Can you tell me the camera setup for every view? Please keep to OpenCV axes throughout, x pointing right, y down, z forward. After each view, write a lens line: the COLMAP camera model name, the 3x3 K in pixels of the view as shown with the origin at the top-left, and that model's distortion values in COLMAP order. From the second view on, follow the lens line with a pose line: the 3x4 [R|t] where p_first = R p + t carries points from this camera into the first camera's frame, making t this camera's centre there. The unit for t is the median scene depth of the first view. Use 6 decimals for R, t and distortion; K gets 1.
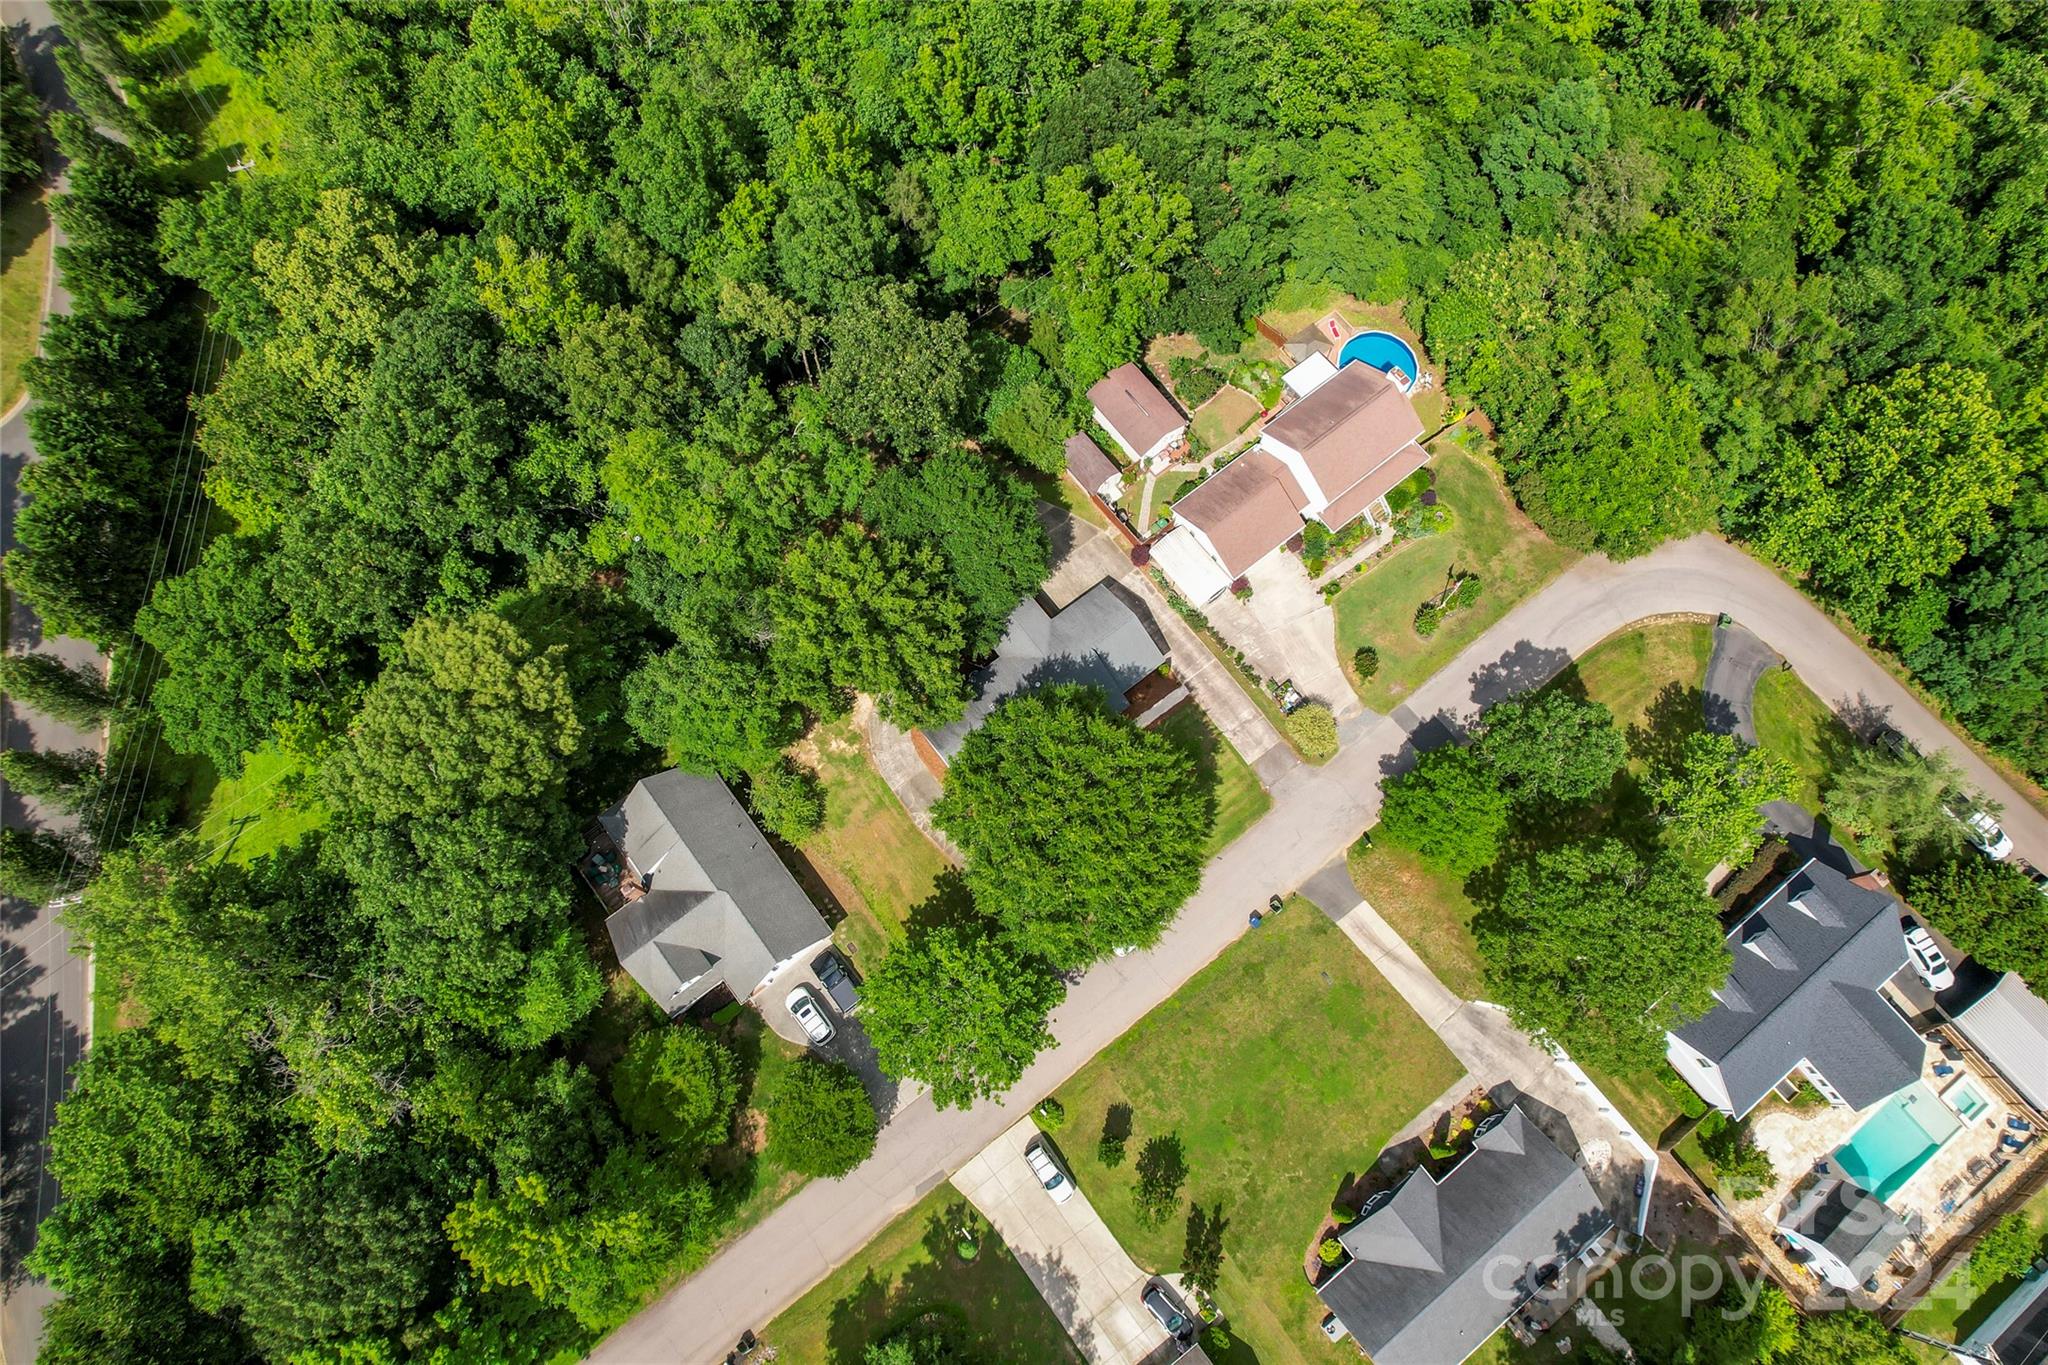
lens RADIAL K [[1322.0, 0, 1026.7], [0, 1322.0, 669.8], [0, 0, 1]] dist [-0.027611, 0.001181]
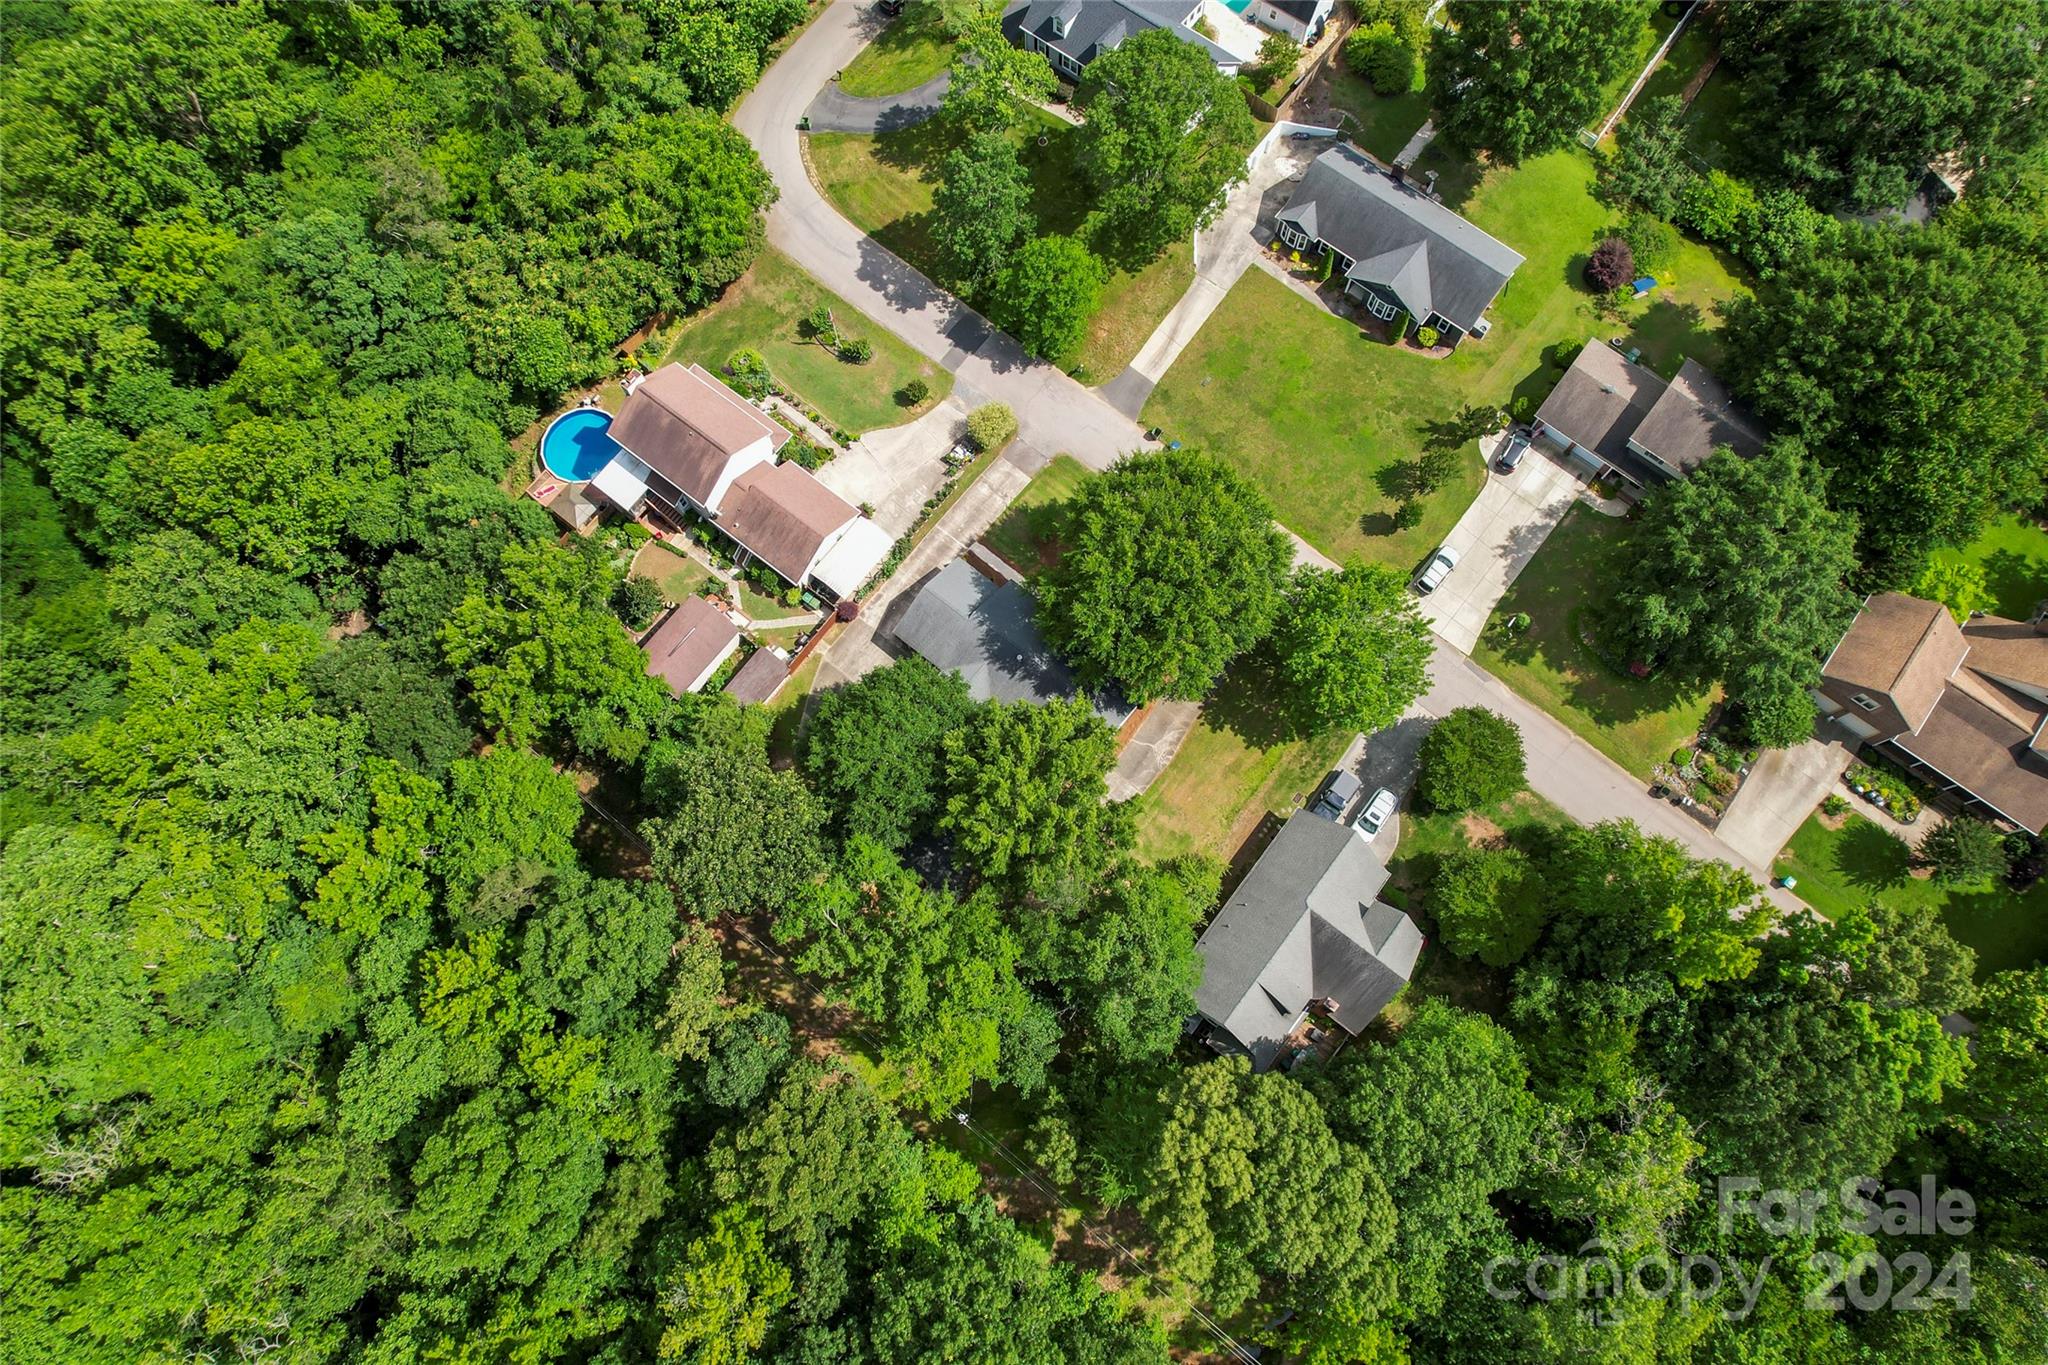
lens RADIAL K [[1322.0, 0, 1026.7], [0, 1322.0, 669.8], [0, 0, 1]] dist [-0.027611, 0.001181]
pose [[-0.235334, -0.928864, 0.286059, -0.287427], [0.931448, -0.131502, 0.339281, -0.324340], [-0.277529, 0.346294, 0.896135, 0.106658]]
